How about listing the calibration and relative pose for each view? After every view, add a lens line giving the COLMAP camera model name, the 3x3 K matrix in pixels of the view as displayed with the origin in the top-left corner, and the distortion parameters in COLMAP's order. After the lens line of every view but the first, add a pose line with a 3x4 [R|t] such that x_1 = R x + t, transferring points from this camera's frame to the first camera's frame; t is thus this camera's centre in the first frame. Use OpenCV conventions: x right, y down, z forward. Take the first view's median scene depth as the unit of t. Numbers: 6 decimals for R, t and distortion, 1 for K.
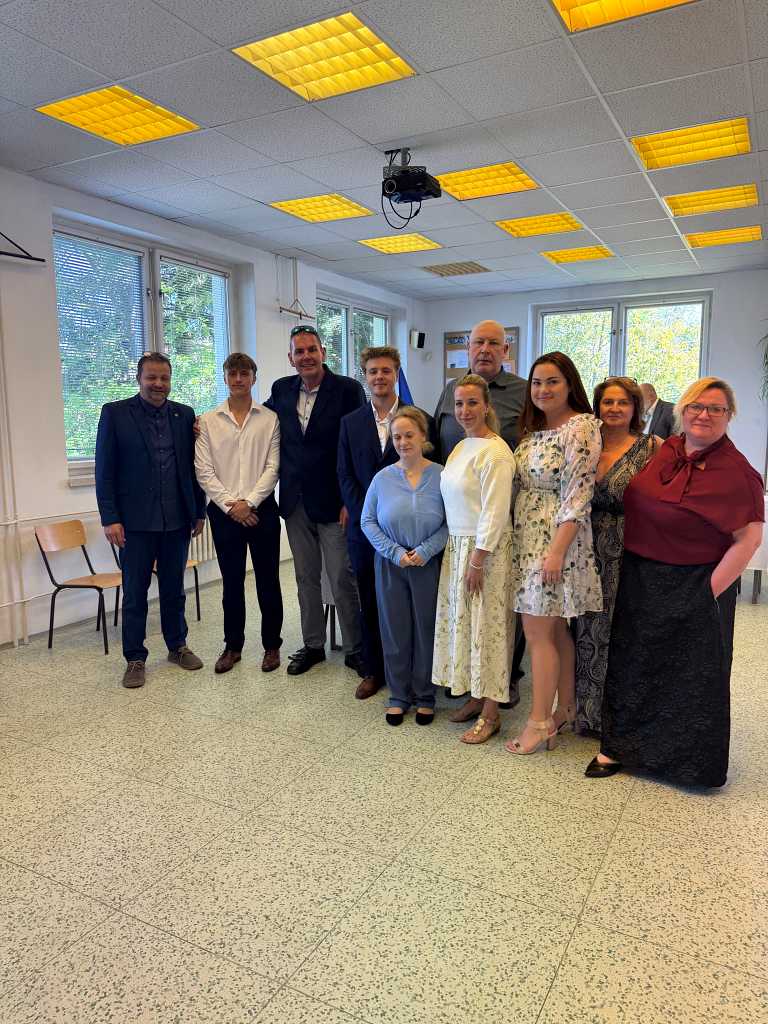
lens RADIAL K [[723.4, 0, 384.3], [0, 723.4, 512.8], [0, 0, 1]] dist [0.038851, -0.028962]
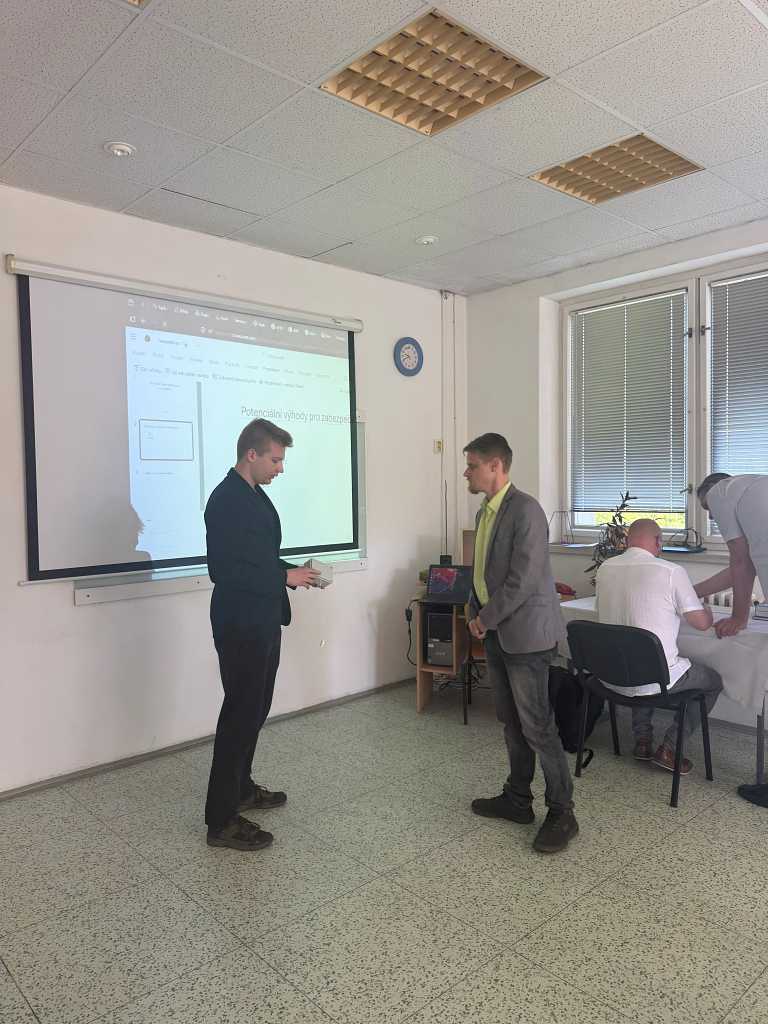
lens RADIAL K [[723.4, 0, 386.0], [0, 723.4, 519.6], [0, 0, 1]] dist [0.038851, -0.028962]
pose [[-0.304486, 0.065579, -0.950257, 0.752557], [-0.109344, 0.988625, 0.103264, -0.197455], [0.946220, 0.135348, -0.293852, 1.189619]]
